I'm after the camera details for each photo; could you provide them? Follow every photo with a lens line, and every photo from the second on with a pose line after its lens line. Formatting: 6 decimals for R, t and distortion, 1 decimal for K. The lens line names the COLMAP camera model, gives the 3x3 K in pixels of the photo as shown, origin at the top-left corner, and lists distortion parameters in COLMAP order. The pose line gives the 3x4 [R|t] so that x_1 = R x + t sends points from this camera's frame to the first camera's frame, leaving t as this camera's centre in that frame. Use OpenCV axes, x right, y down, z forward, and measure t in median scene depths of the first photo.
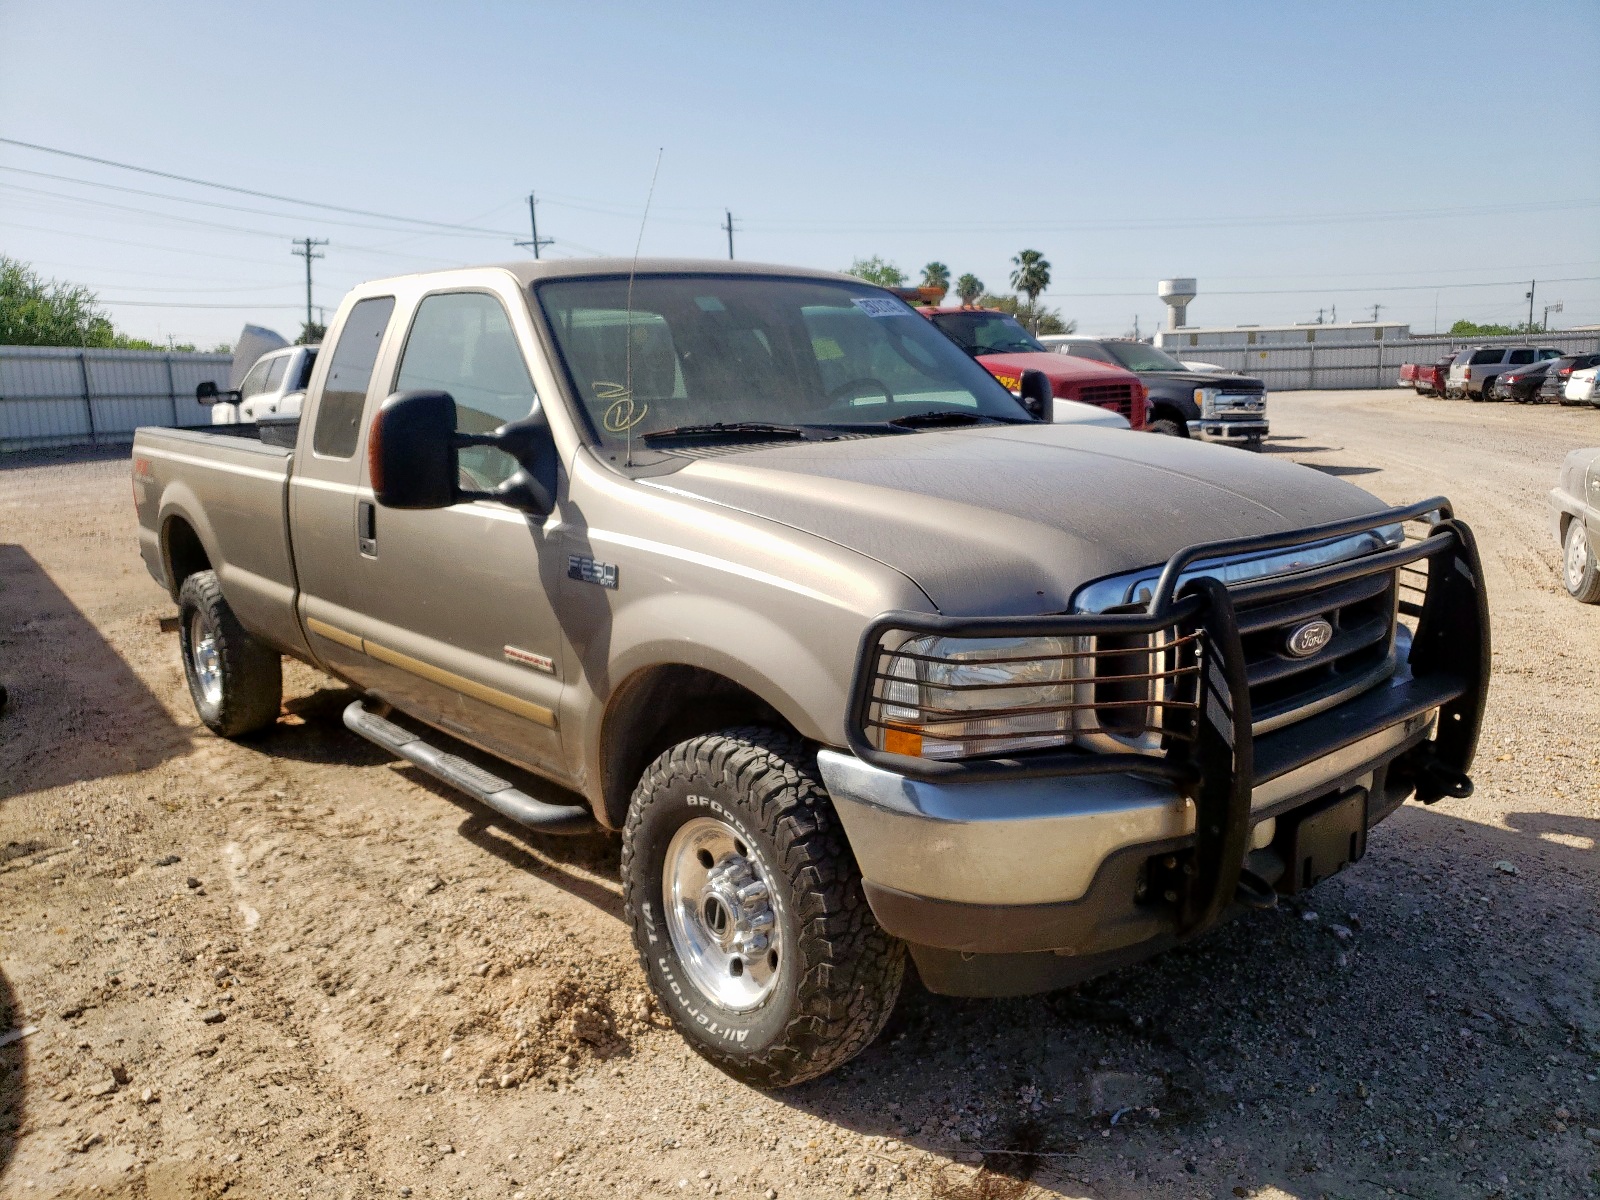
lens RADIAL K [[1240.9, 0, 796.9], [0, 1240.9, 608.6], [0, 0, 1]] dist [-0.000401, 0.009521]
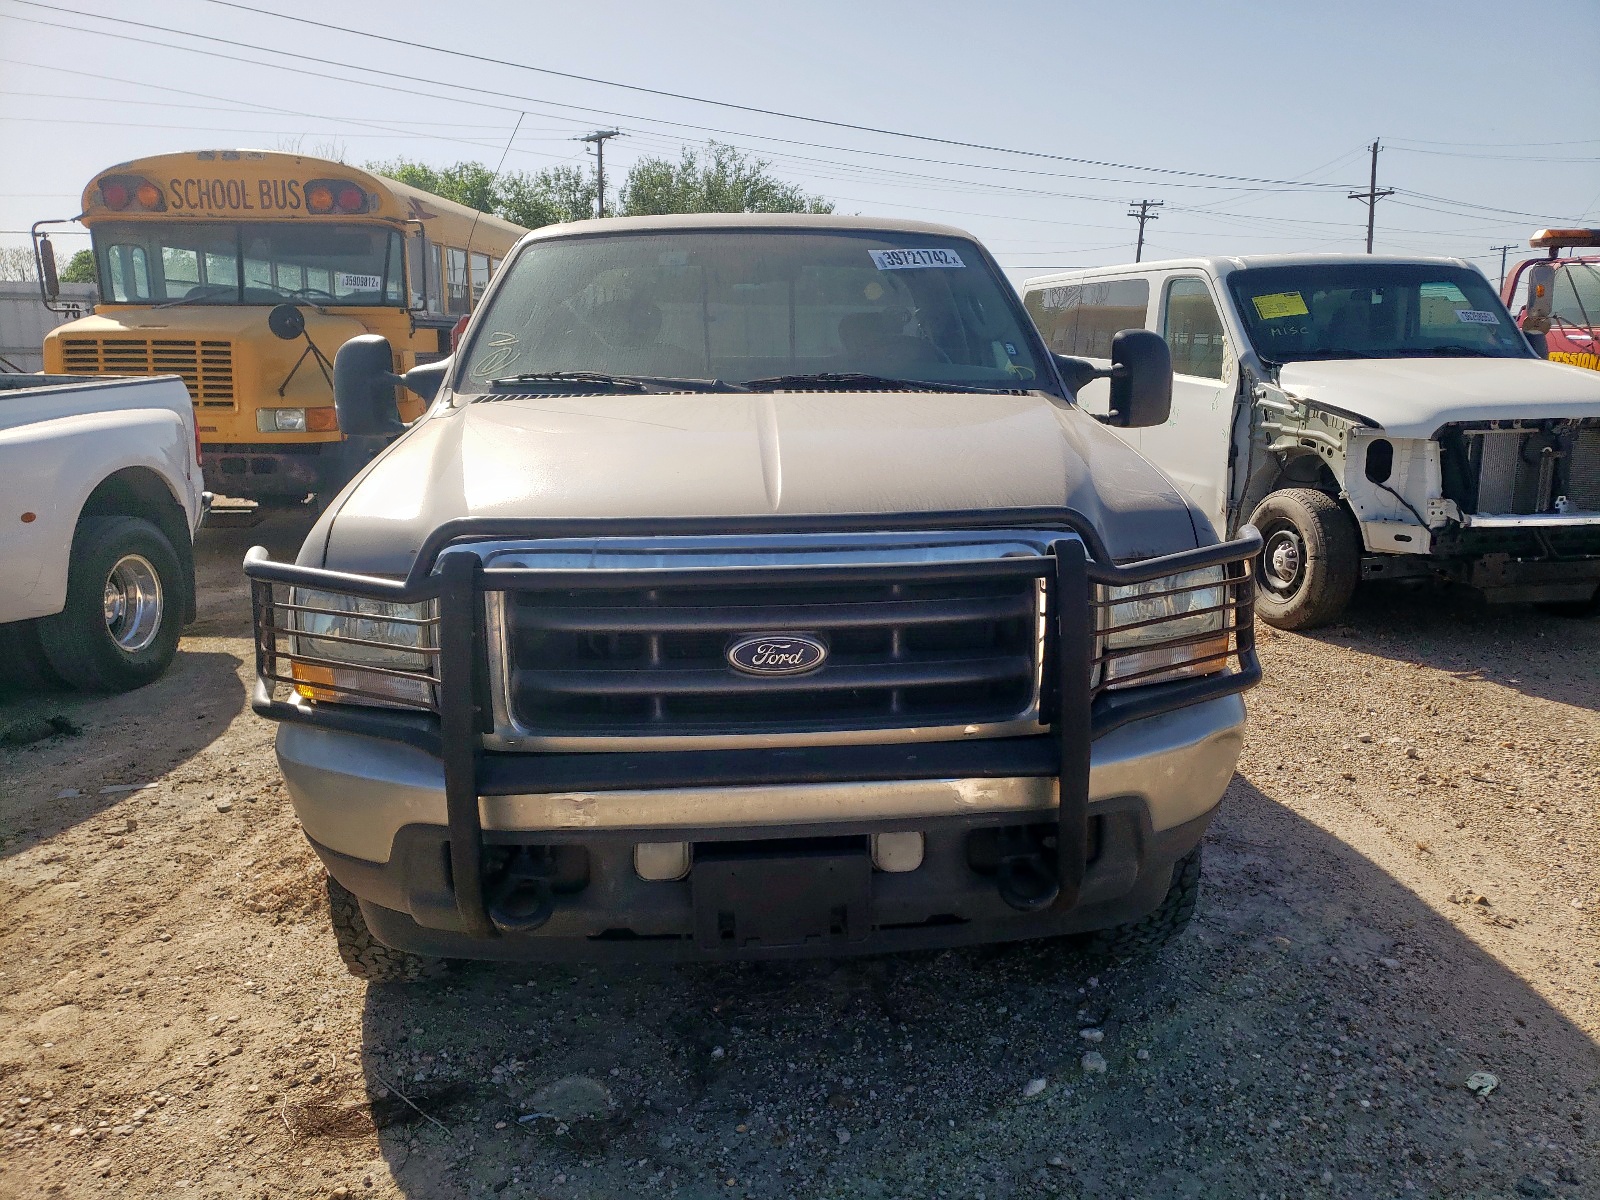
lens RADIAL K [[1226.0, 0, 807.6], [0, 1226.0, 596.6], [0, 0, 1]] dist [0.002818, 0.013895]
pose [[0.806646, 0.143360, -0.573385, 0.746189], [-0.129103, 0.989448, 0.065762, -0.058673], [0.576763, 0.020980, 0.816642, 0.288514]]
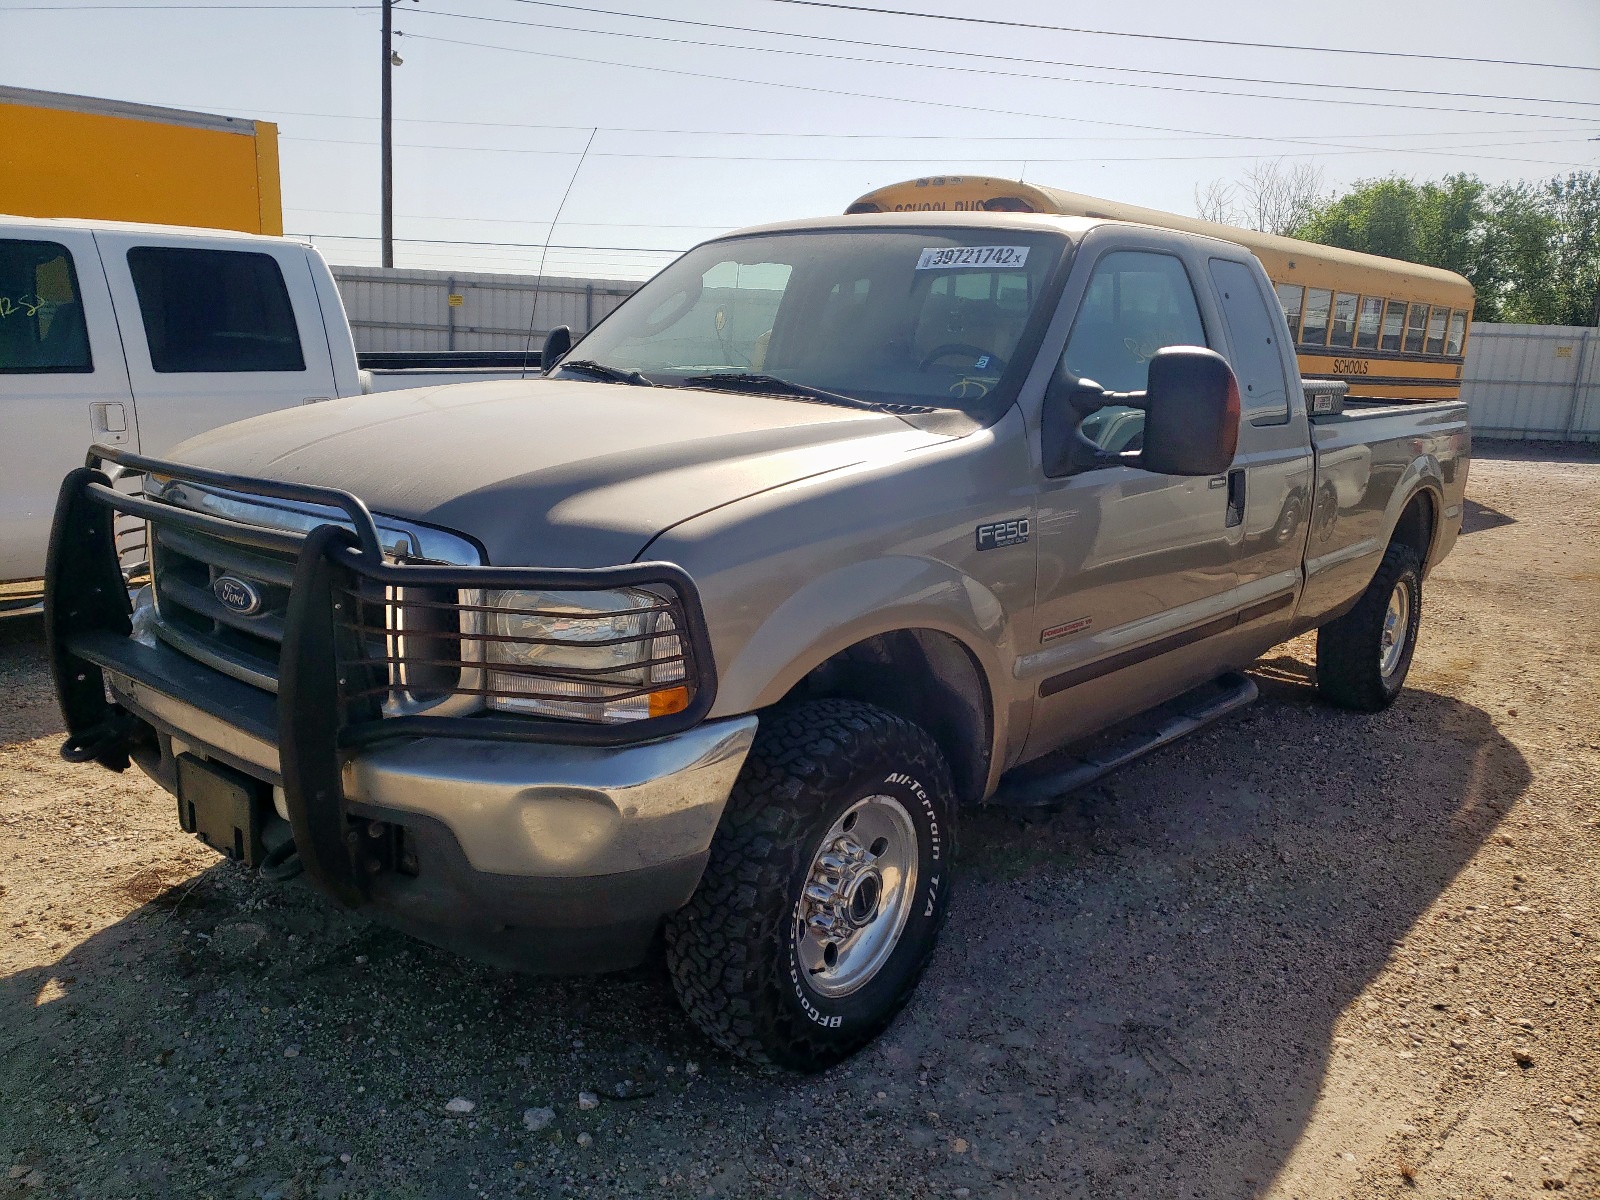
lens RADIAL K [[1226.0, 0, 801.1], [0, 1226.0, 592.9], [0, 0, 1]] dist [0.002818, 0.013895]
pose [[0.171851, 0.230731, -0.957721, 1.152215], [-0.232959, 0.954129, 0.188064, -0.209510], [0.957182, 0.190791, 0.217719, 1.008682]]
